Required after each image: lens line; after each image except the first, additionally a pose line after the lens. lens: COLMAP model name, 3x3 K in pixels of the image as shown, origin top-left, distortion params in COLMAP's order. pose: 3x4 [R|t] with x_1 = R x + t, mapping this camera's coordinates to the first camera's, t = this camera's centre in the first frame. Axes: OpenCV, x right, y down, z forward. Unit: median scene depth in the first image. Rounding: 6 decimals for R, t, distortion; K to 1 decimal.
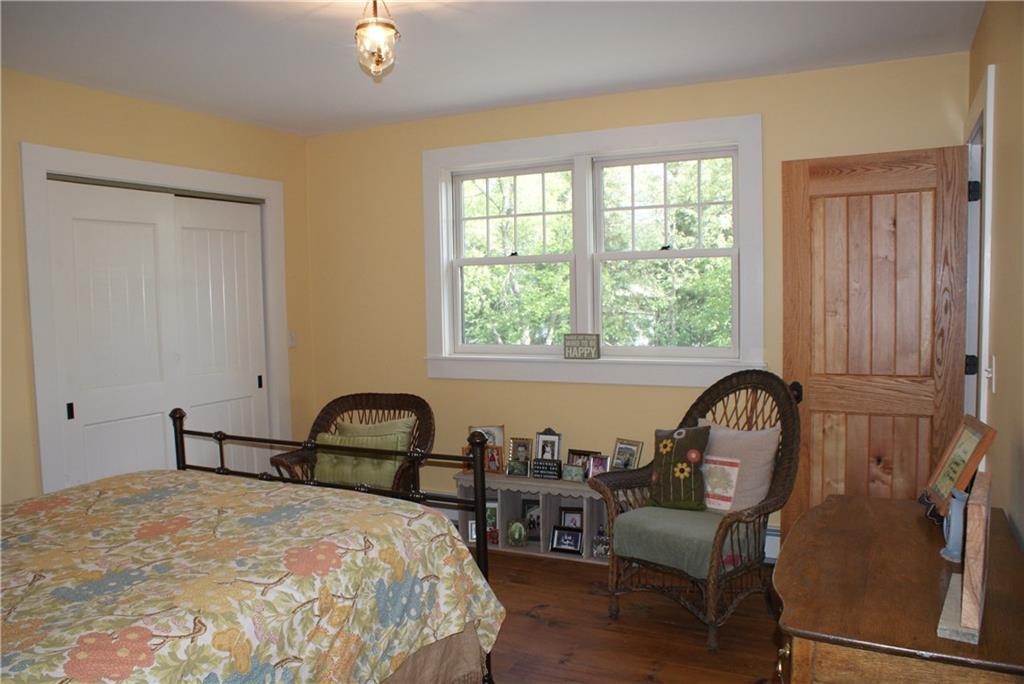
lens RADIAL K [[797.5, 0, 512.0], [0, 797.5, 342.0], [0, 0, 1]] dist [0.003142, 0.000792]
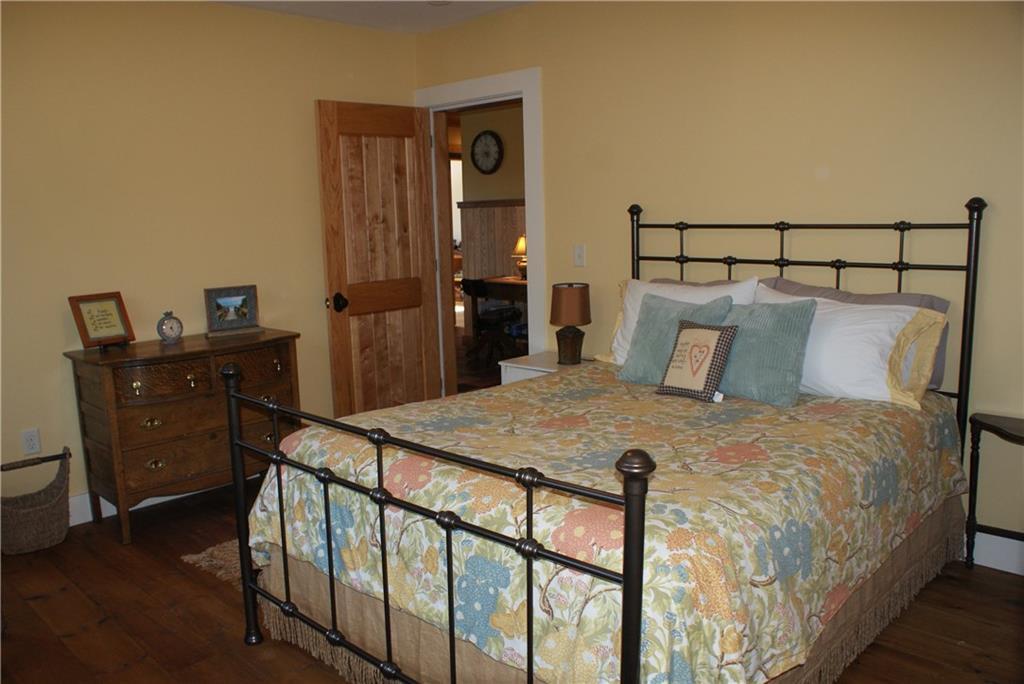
lens RADIAL K [[797.5, 0, 512.0], [0, 797.5, 342.0], [0, 0, 1]] dist [0.003142, 0.000792]
pose [[-0.957971, 0.001174, 0.286864, -0.458851], [0.069064, 0.971522, 0.226662, -0.092357], [-0.278428, 0.236948, -0.930770, 1.865238]]
